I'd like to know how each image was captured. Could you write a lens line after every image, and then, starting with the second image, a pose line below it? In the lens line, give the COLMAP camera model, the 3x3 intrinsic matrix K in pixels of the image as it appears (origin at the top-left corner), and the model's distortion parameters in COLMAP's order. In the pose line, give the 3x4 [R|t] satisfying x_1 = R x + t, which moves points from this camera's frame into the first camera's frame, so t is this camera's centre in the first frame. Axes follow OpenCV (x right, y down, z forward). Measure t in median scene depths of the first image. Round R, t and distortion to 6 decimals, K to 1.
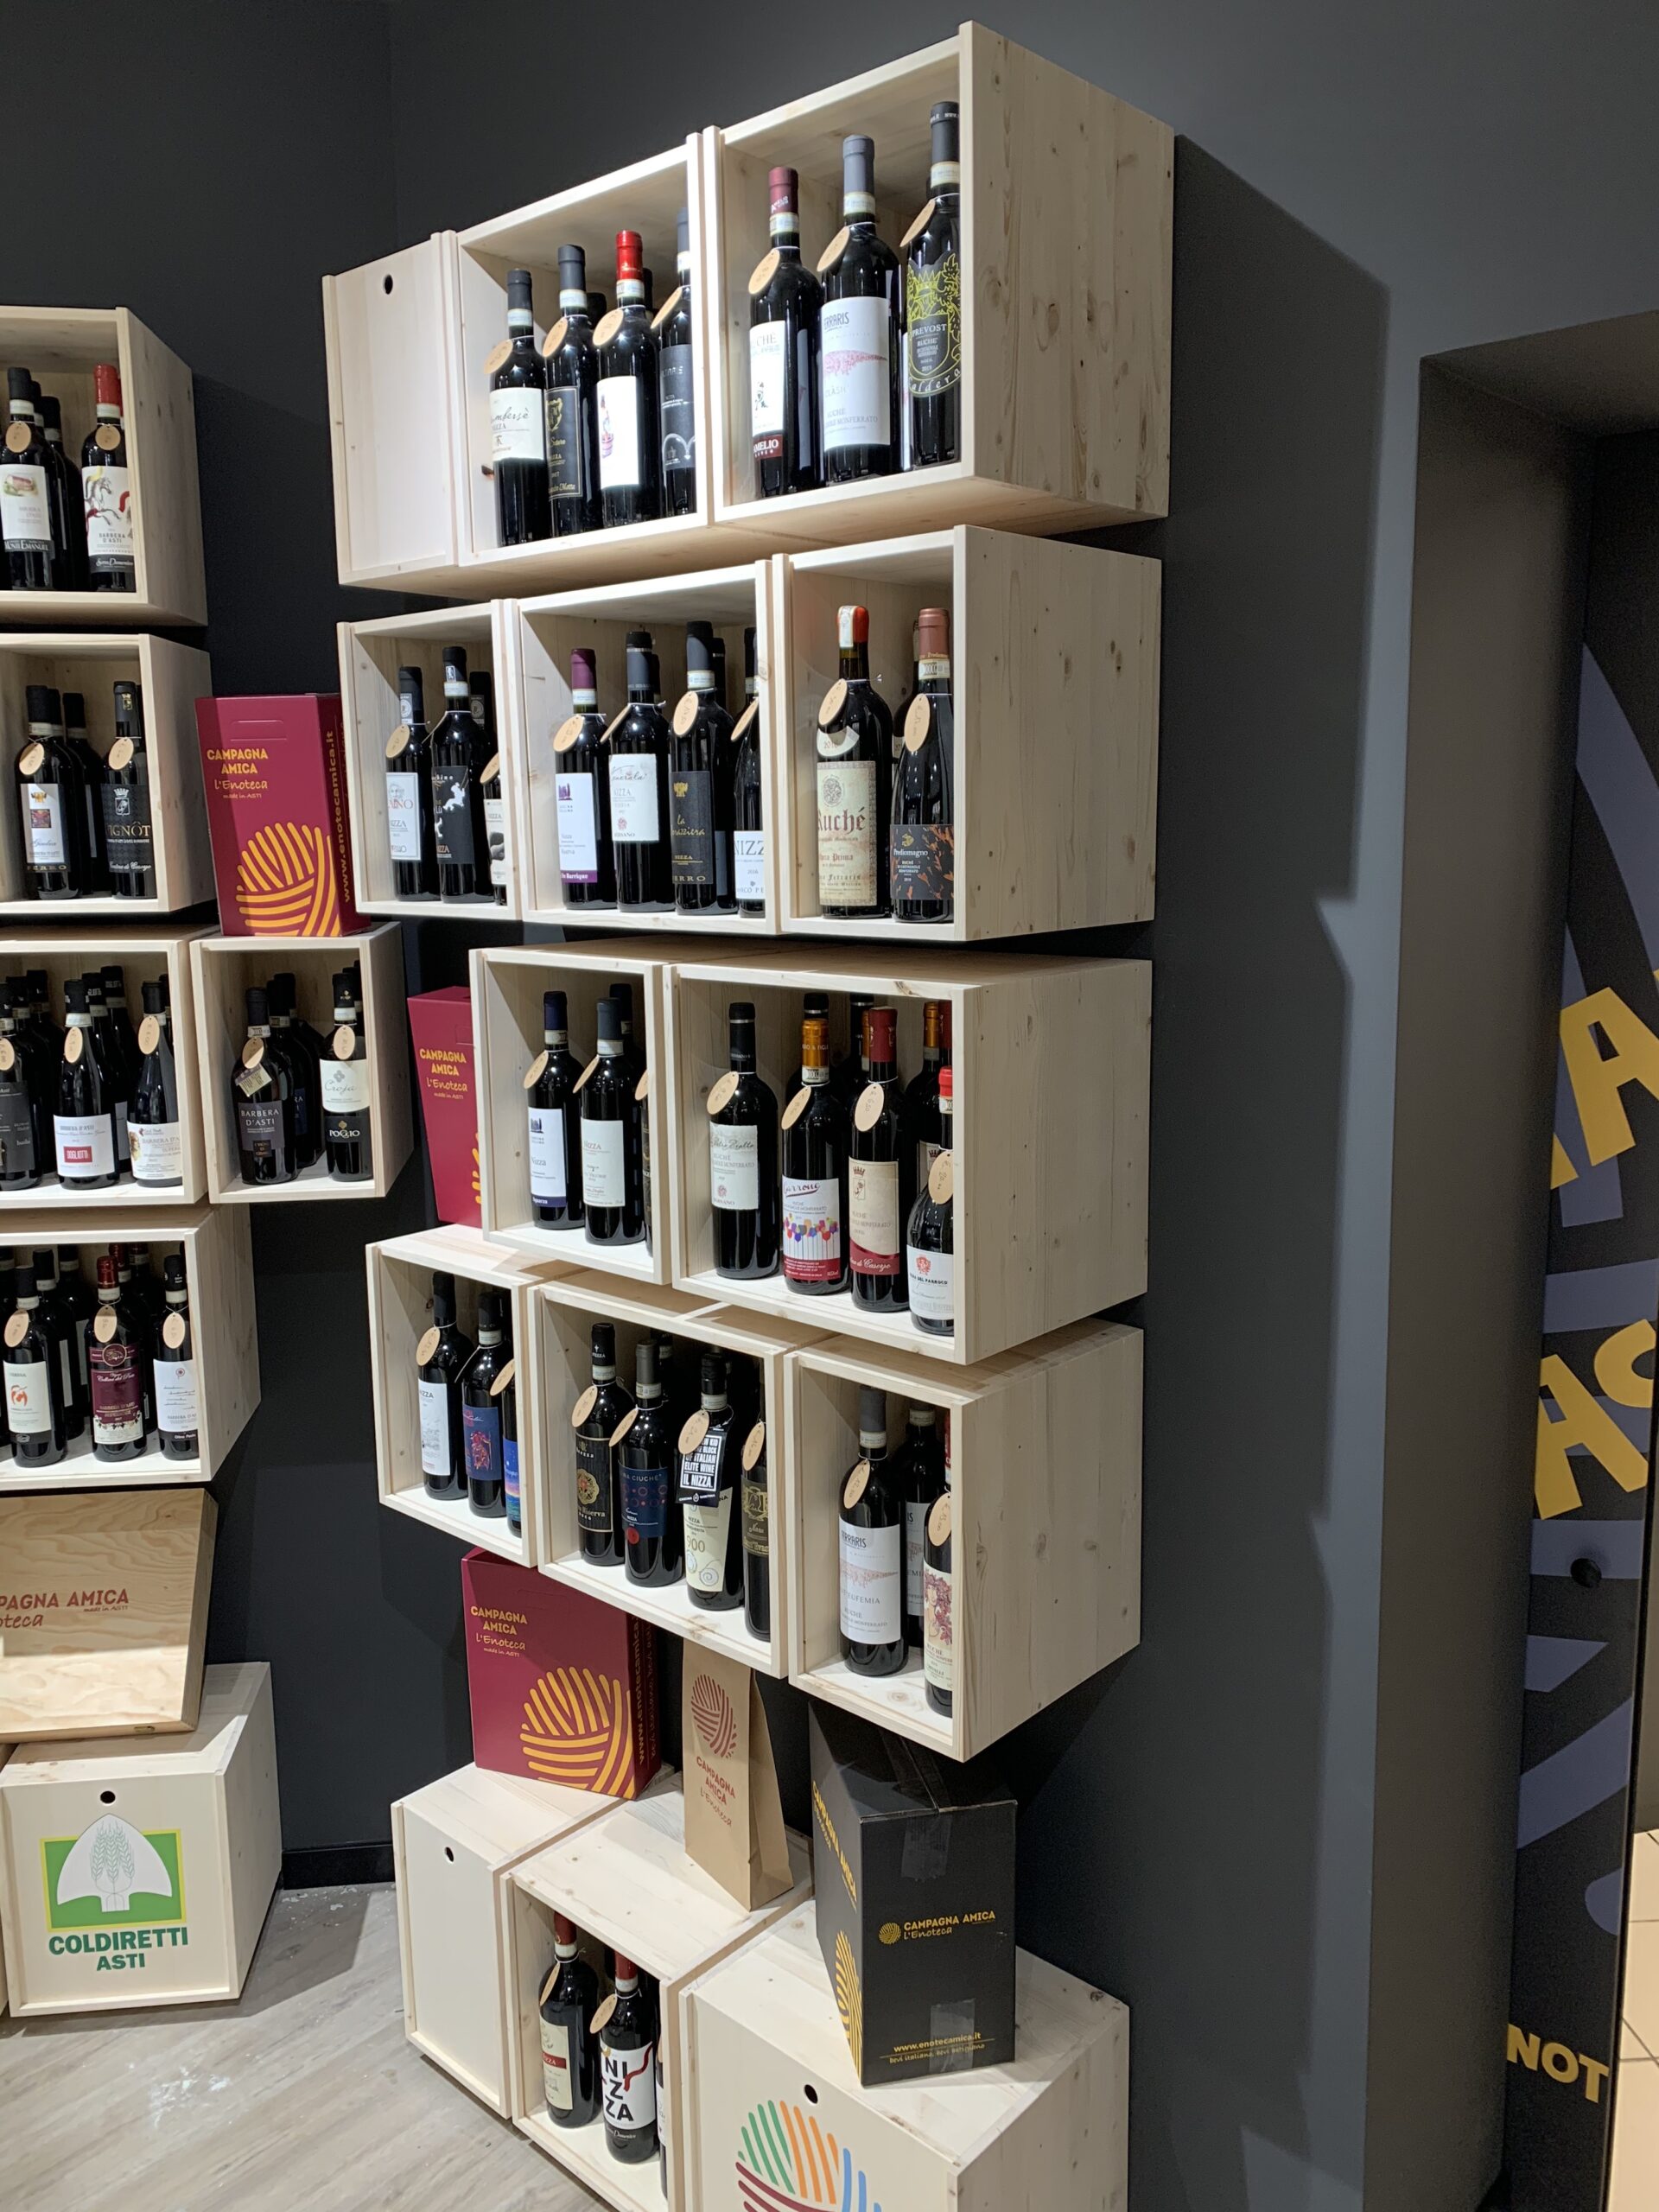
lens RADIAL K [[1719.0, 0, 781.0], [0, 1719.0, 1098.5], [0, 0, 1]] dist [0.019028, 0.004078]
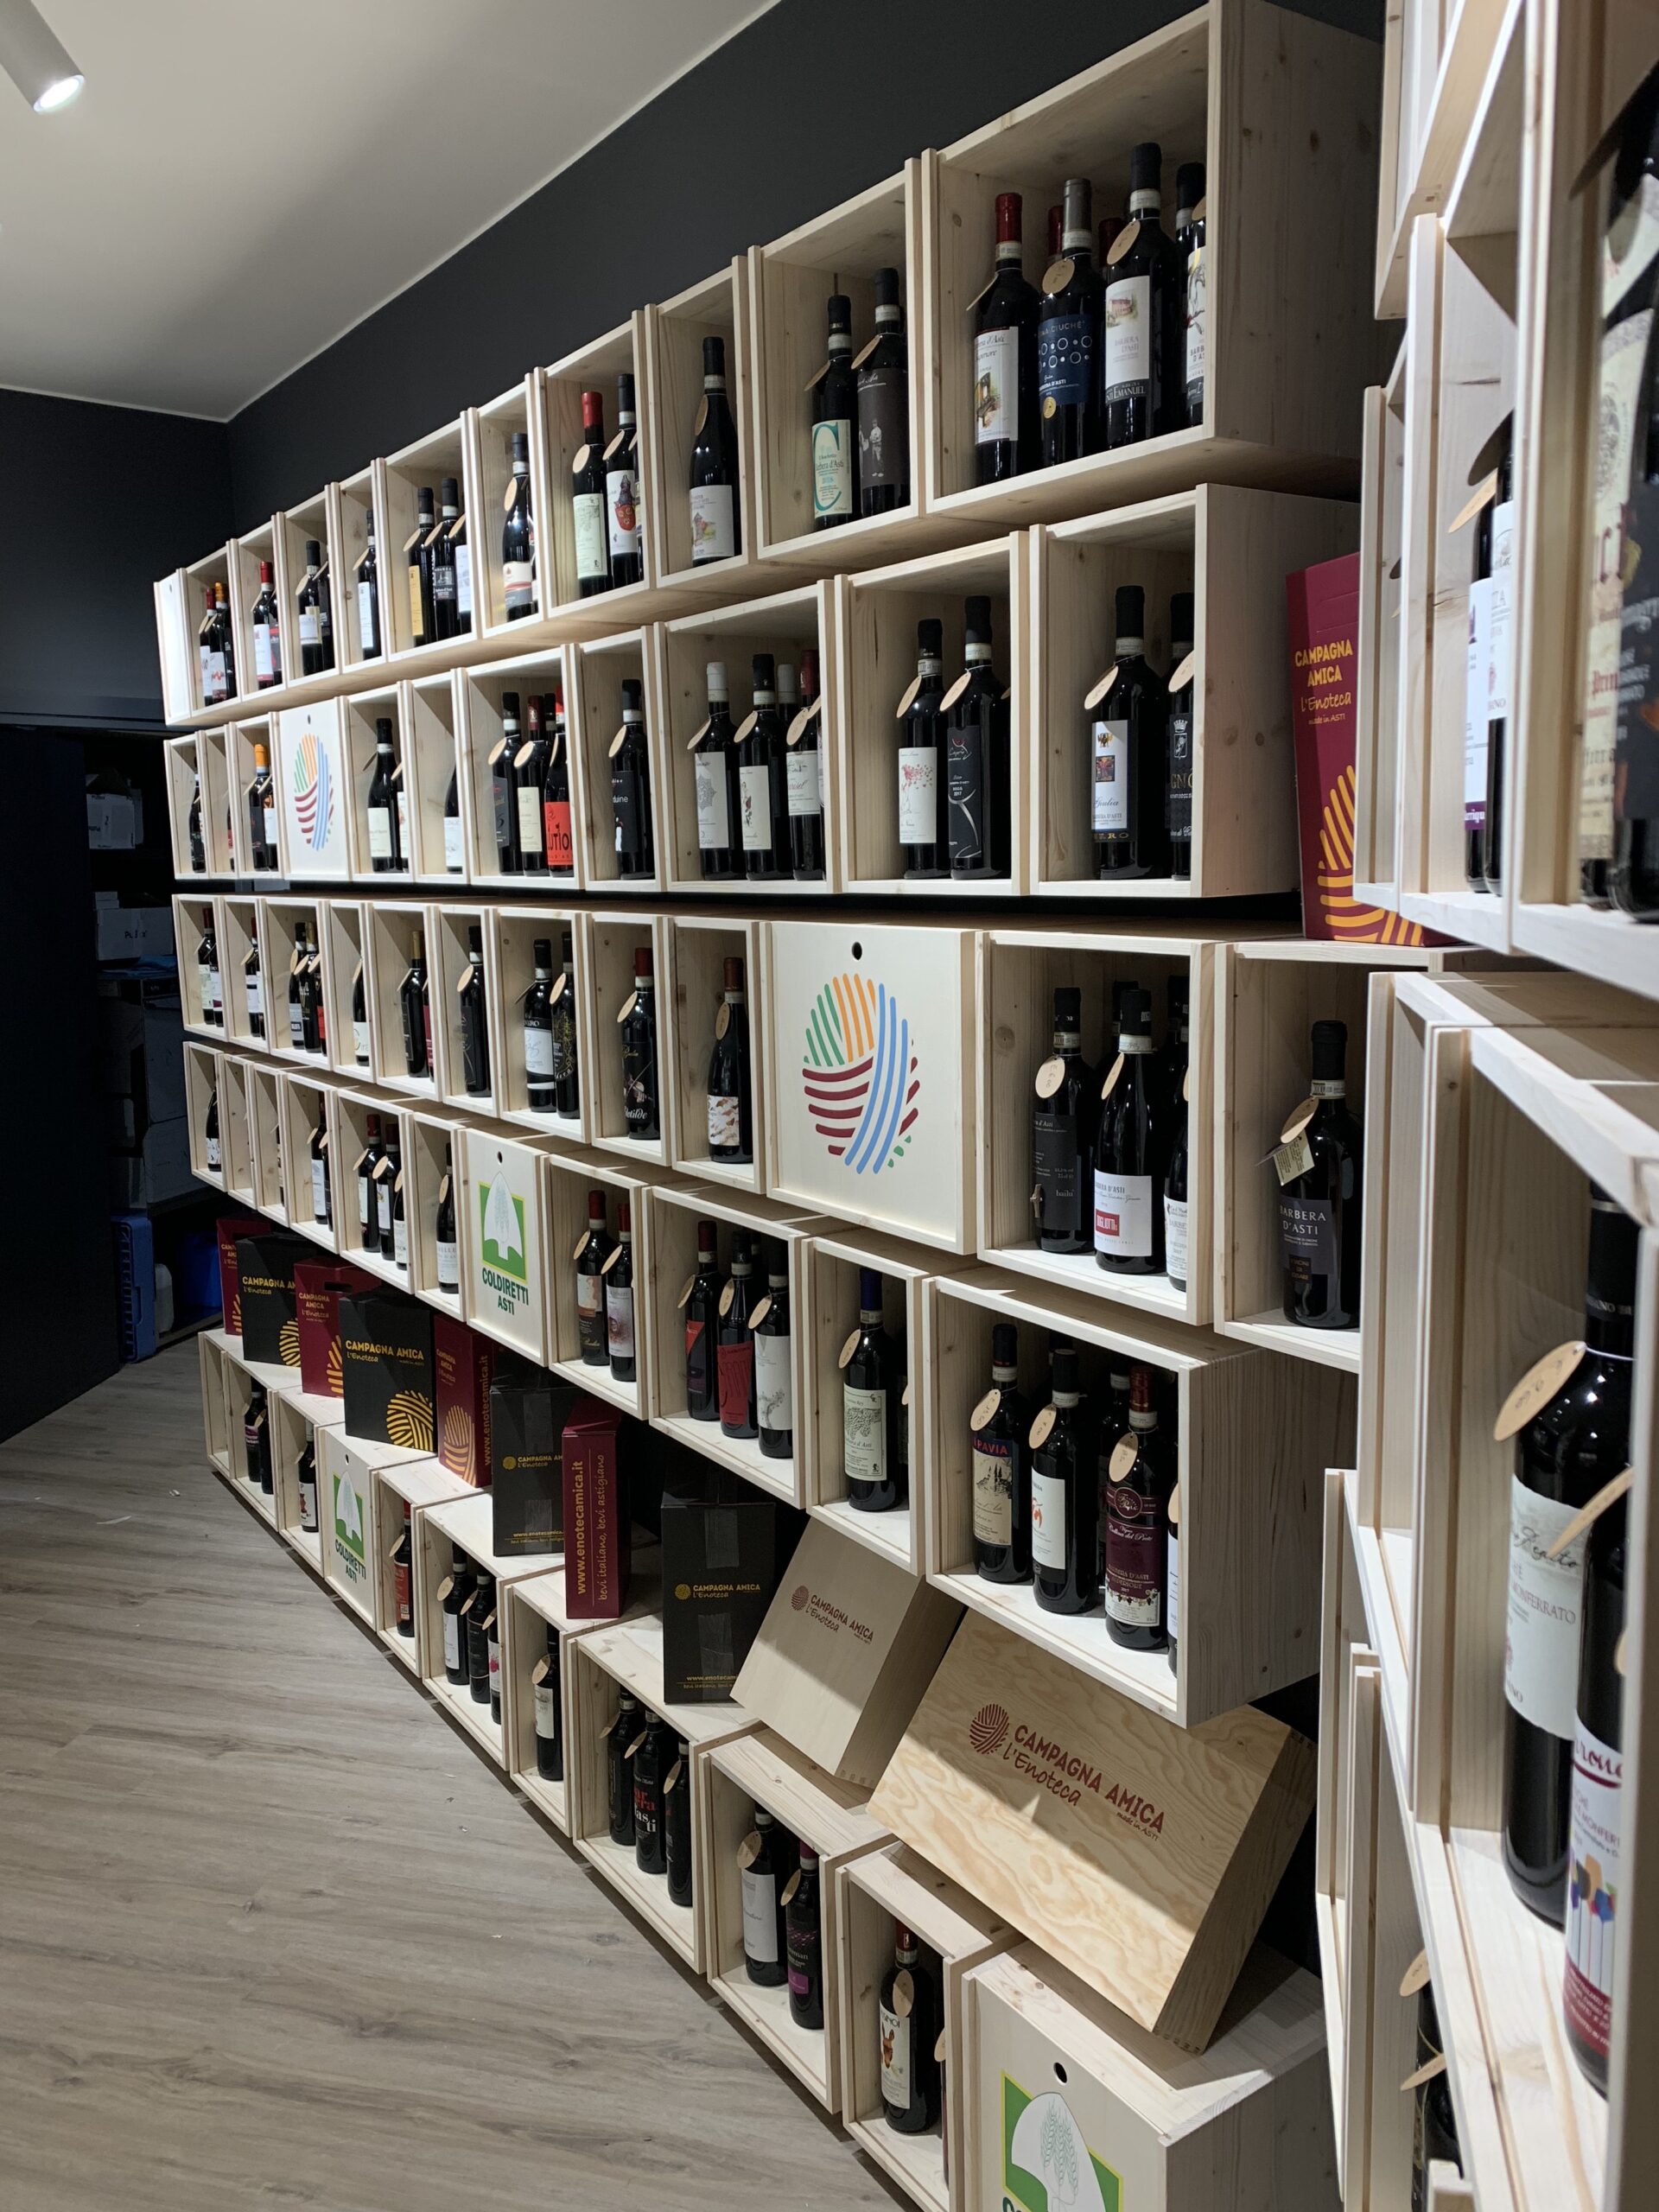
lens RADIAL K [[1690.9, 0, 829.5], [0, 1690.9, 1106.0], [0, 0, 1]] dist [0.040779, -0.001945]
pose [[0.482535, 0.131013, -0.866023, 0.187320], [-0.137878, 0.987784, 0.072610, -0.063083], [0.864956, 0.084368, 0.494704, 0.626067]]
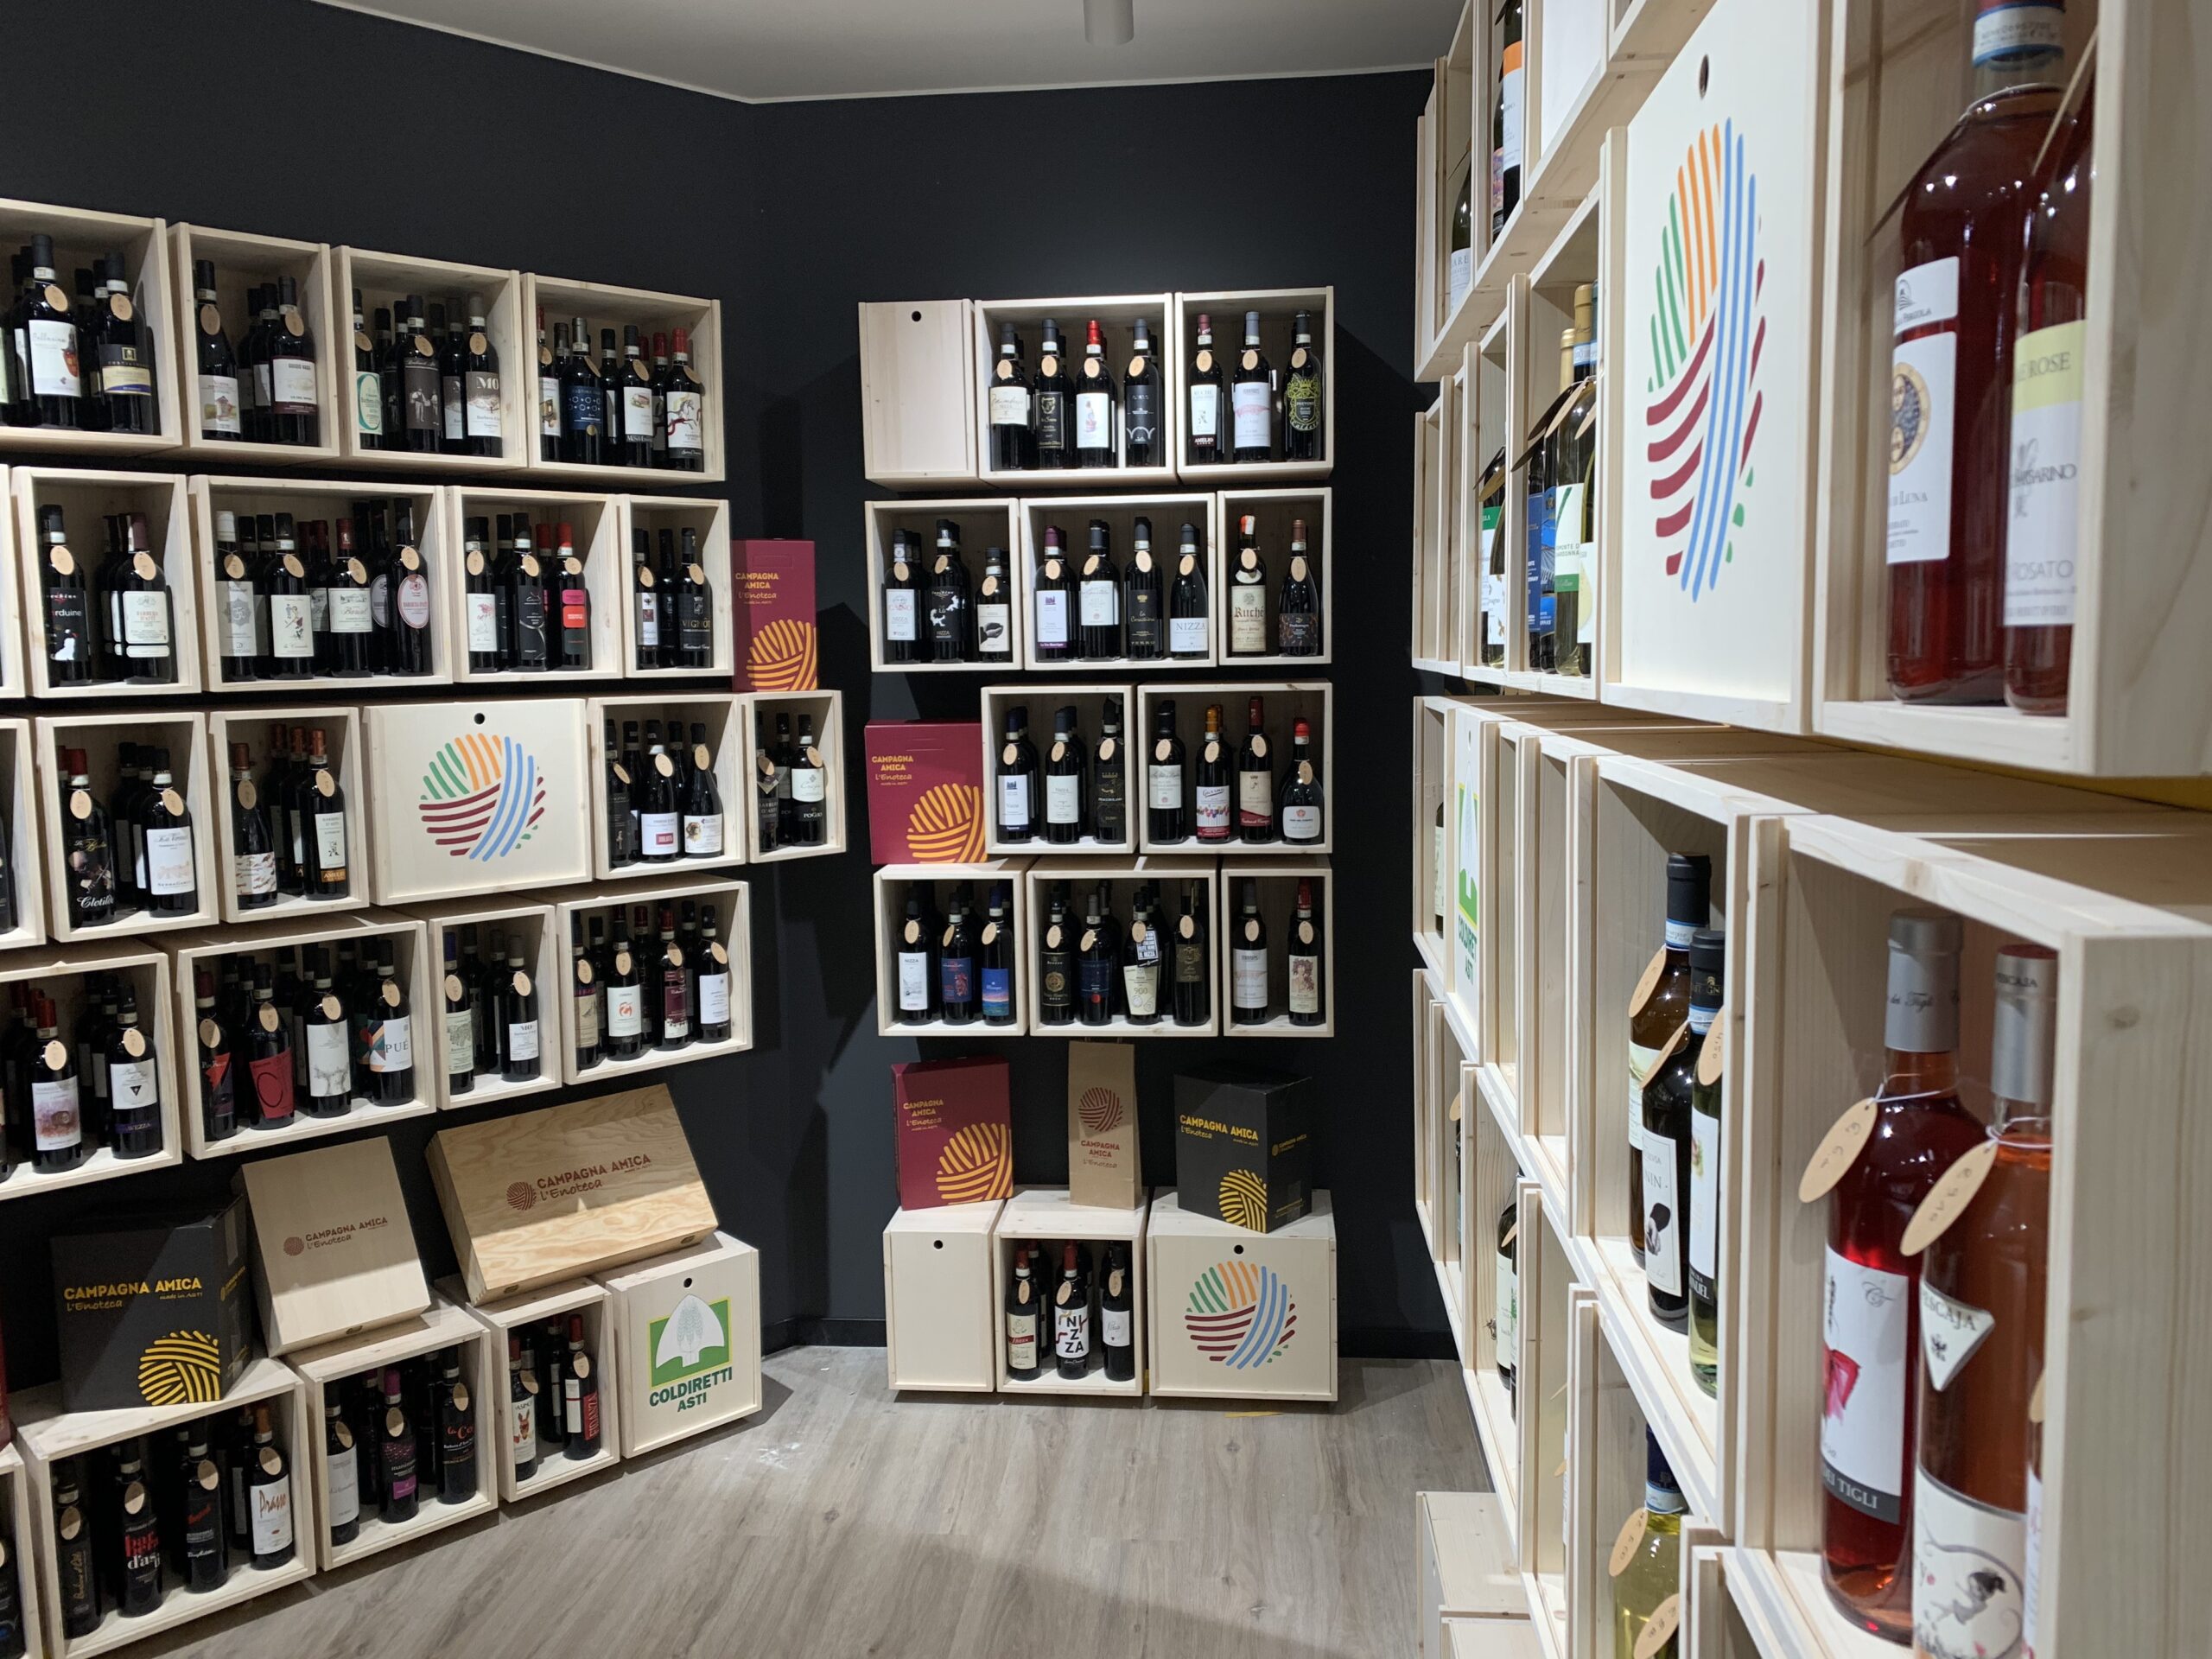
lens RADIAL K [[1690.9, 0, 1106.0], [0, 1690.9, 829.5], [0, 0, 1]] dist [0.040779, -0.001945]
pose [[0.794613, -0.070379, 0.603023, -1.166739], [0.105658, 0.994132, -0.023201, 0.116532], [-0.597852, 0.082149, 0.797386, -0.475032]]
